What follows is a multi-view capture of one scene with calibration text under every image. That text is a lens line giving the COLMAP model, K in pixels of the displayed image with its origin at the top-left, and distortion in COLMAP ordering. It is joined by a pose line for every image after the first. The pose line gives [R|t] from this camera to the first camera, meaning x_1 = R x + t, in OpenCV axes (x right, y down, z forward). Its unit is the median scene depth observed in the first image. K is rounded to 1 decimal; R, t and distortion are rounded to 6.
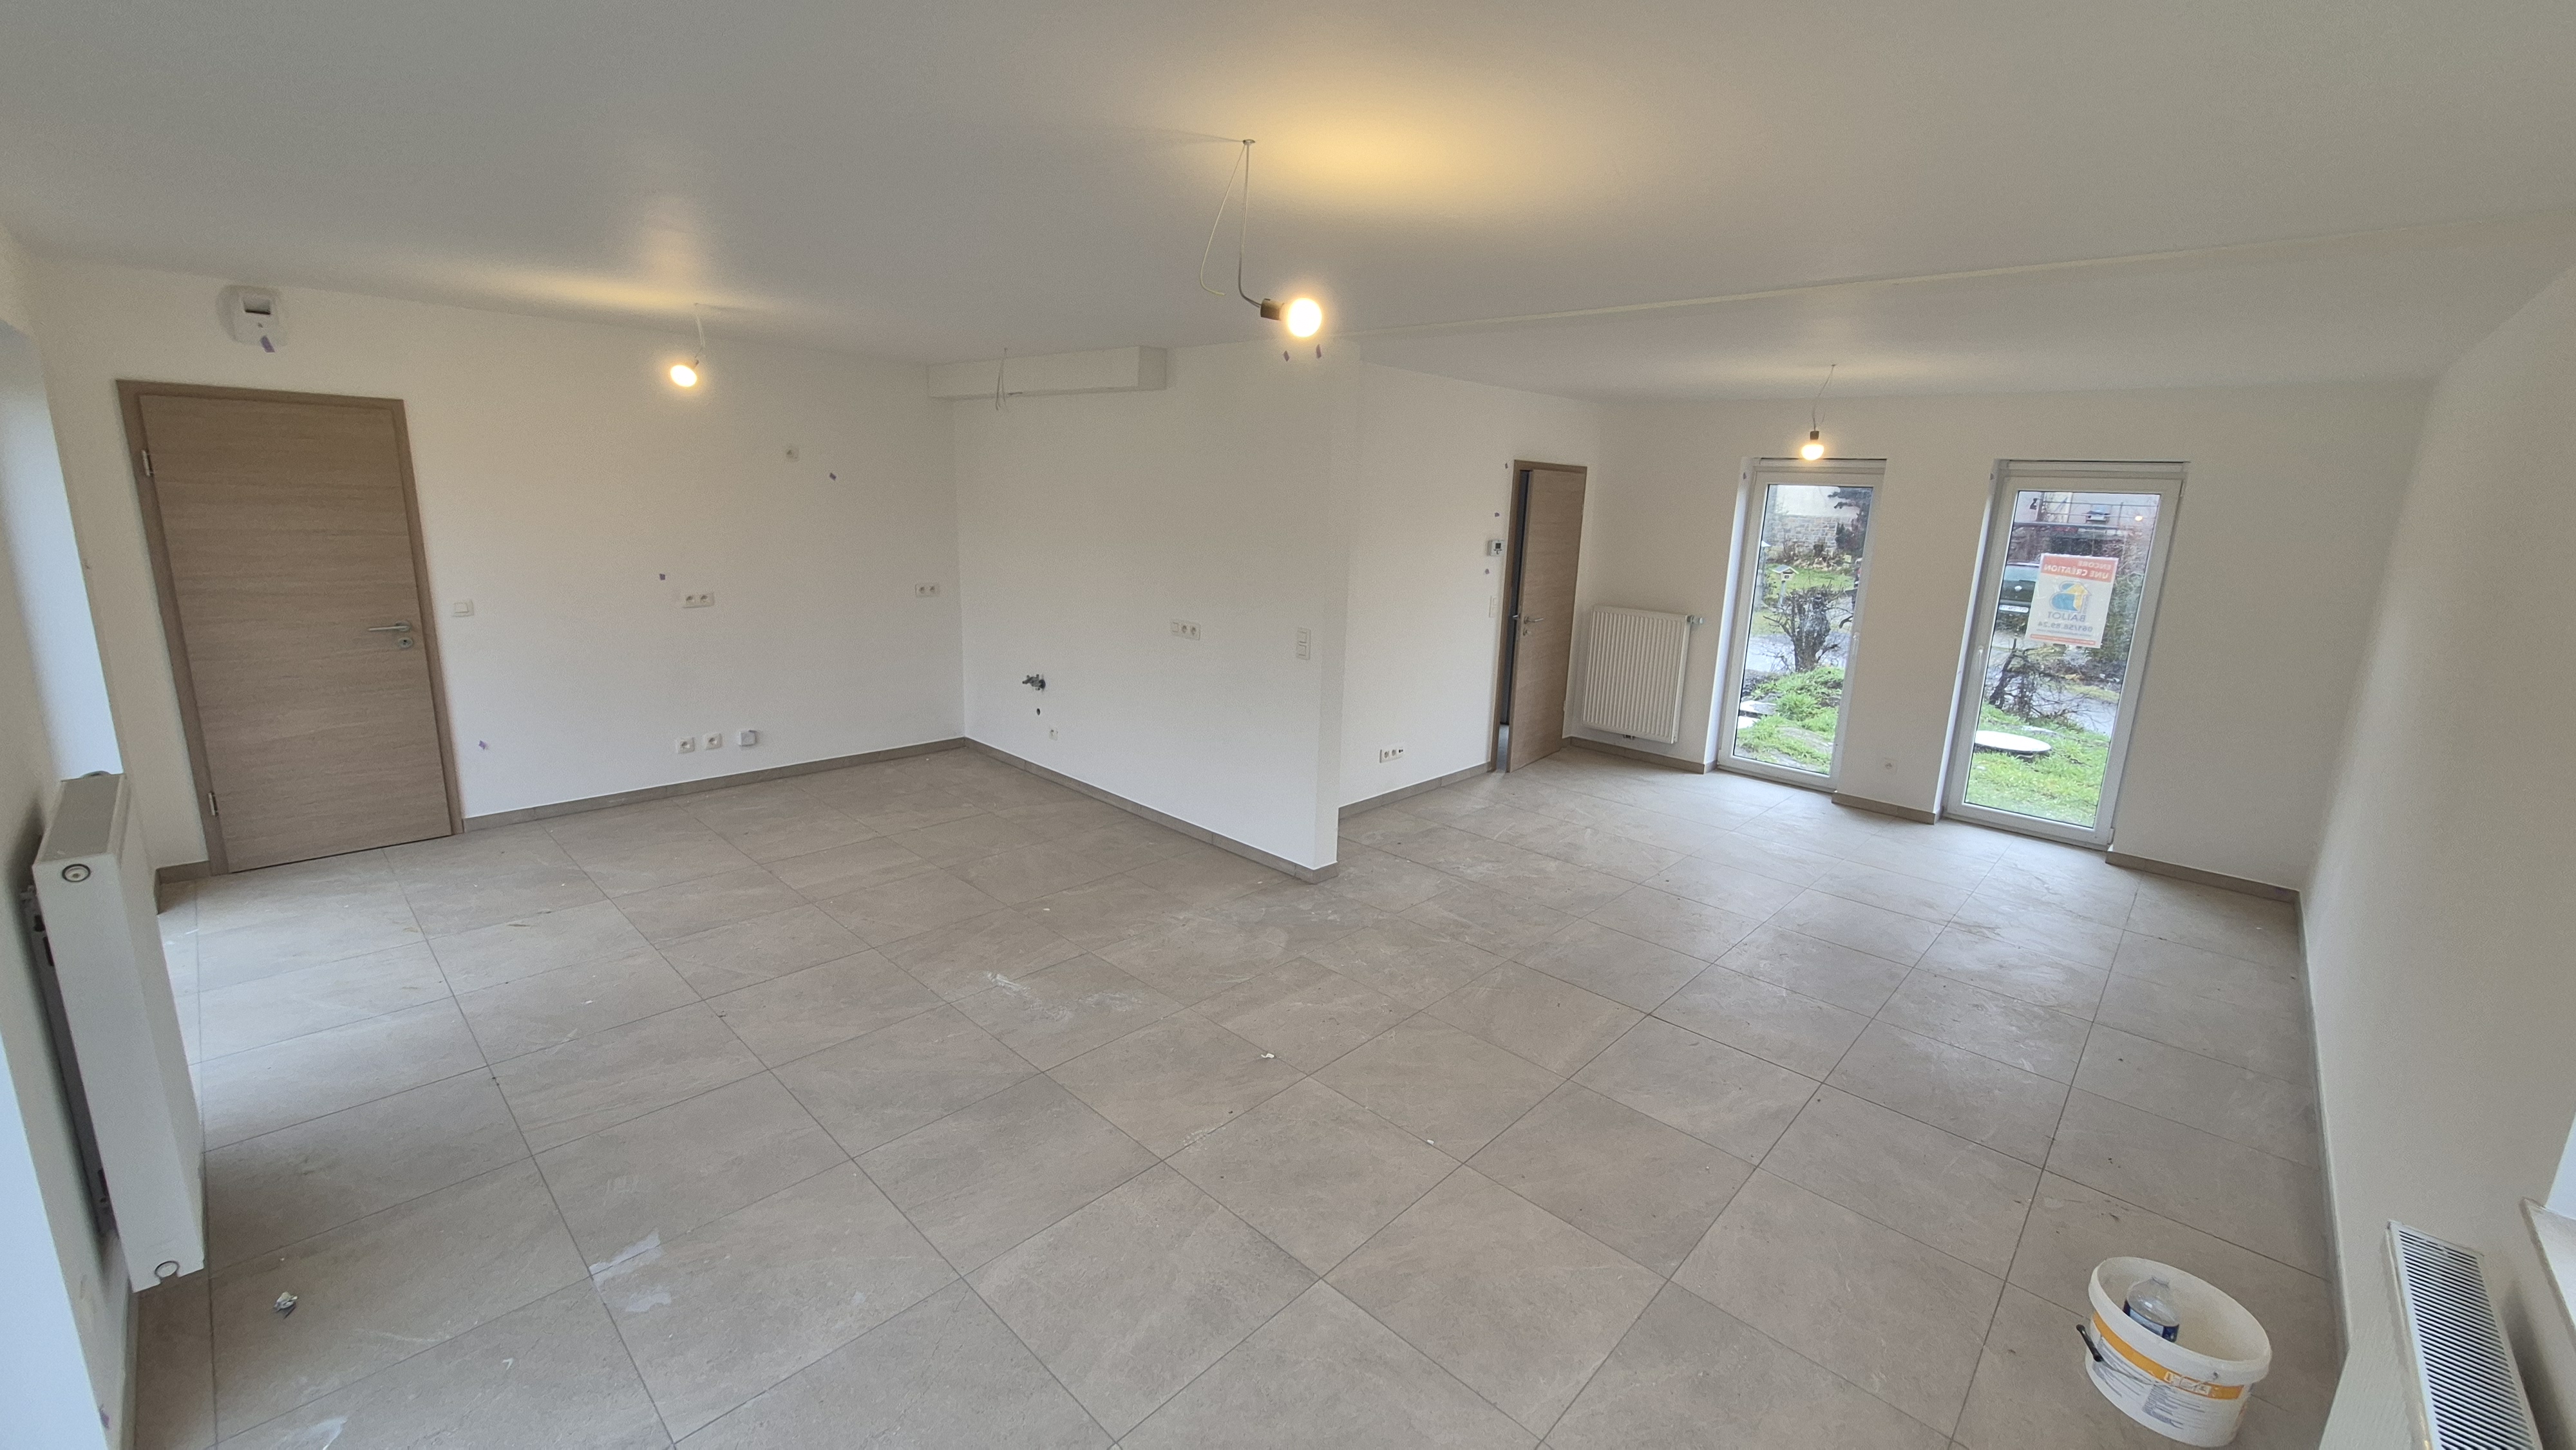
lens RADIAL K [[1012.2, 0, 1318.9], [0, 1012.2, 700.0], [0, 0, 1]] dist [0.001077, 0.000020]
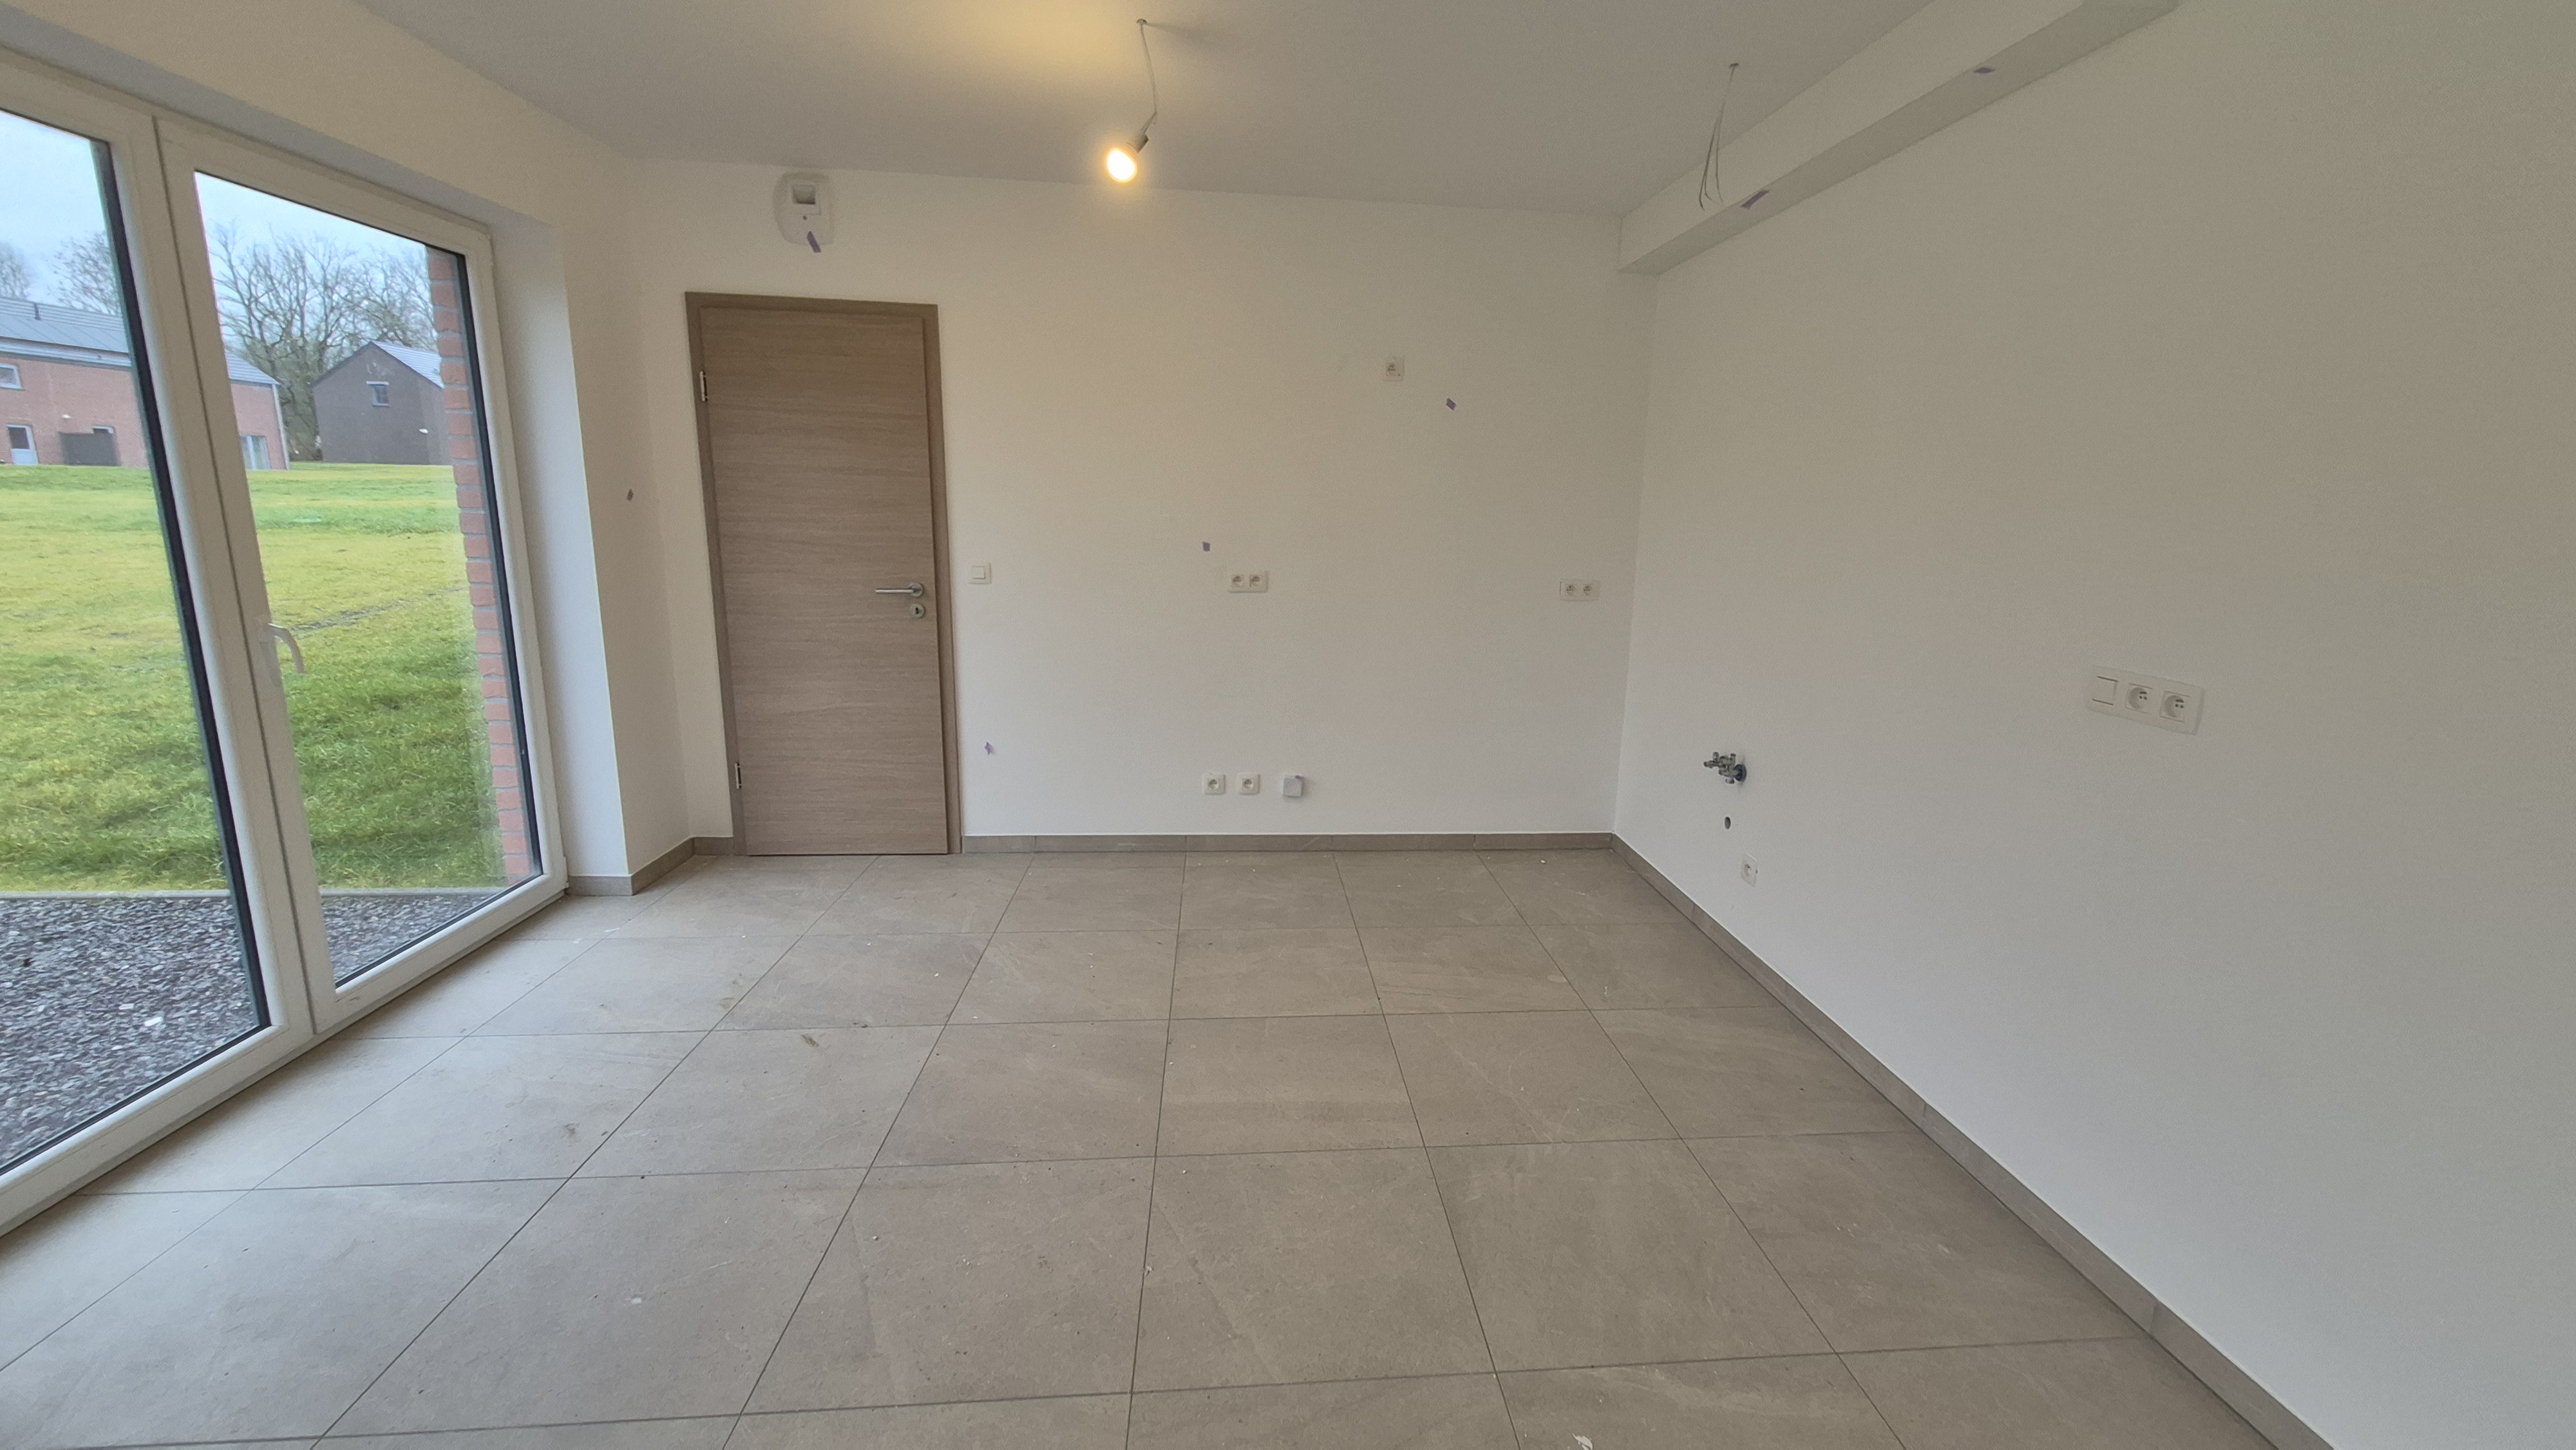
lens RADIAL K [[1012.2, 0, 1318.9], [0, 1012.2, 700.0], [0, 0, 1]] dist [0.001077, 0.000020]
pose [[0.741366, 0.108423, -0.662284, -0.120433], [-0.135268, 0.990750, 0.010777, -0.037768], [0.657327, 0.081595, 0.749175, 0.598909]]
